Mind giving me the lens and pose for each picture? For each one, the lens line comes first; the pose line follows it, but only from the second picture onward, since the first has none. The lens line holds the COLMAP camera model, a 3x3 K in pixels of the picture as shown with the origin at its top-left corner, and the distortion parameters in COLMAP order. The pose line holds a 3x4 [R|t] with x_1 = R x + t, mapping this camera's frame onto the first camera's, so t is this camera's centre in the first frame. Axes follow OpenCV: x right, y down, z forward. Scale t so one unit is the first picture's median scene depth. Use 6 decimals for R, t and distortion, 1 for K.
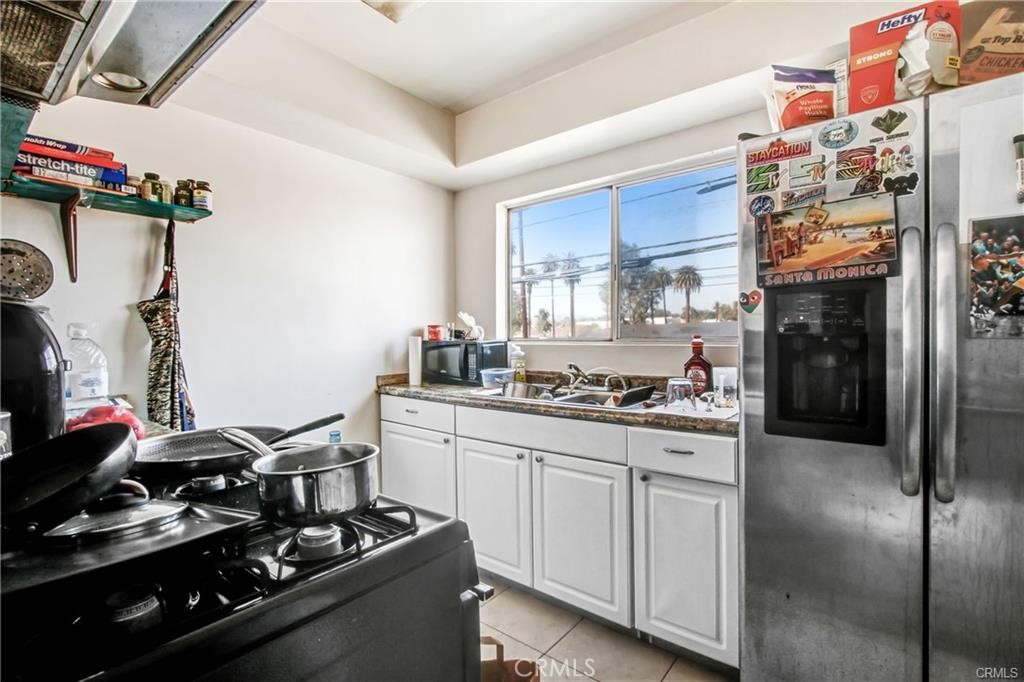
lens RADIAL K [[502.1, 0, 512.0], [0, 502.1, 341.0], [0, 0, 1]] dist [-0.016843, 0.001709]
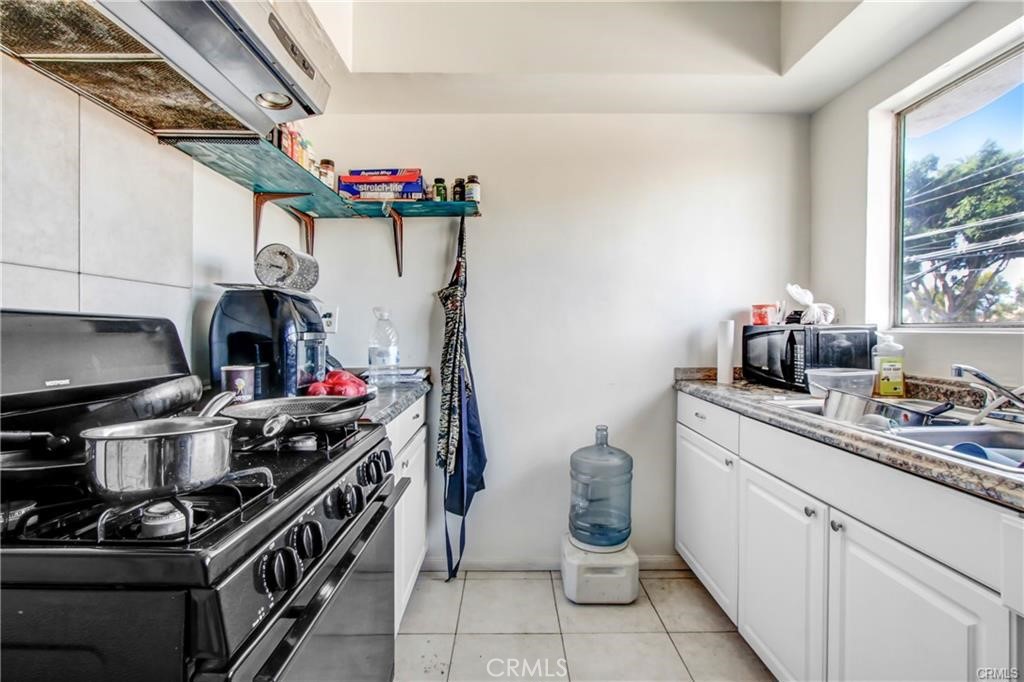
lens RADIAL K [[502.1, 0, 512.0], [0, 502.1, 341.0], [0, 0, 1]] dist [-0.016843, 0.001709]
pose [[0.616025, 0.021718, -0.787427, 0.272906], [-0.013406, 0.999764, 0.017087, 0.018706], [0.787613, 0.000030, 0.616171, 0.358190]]
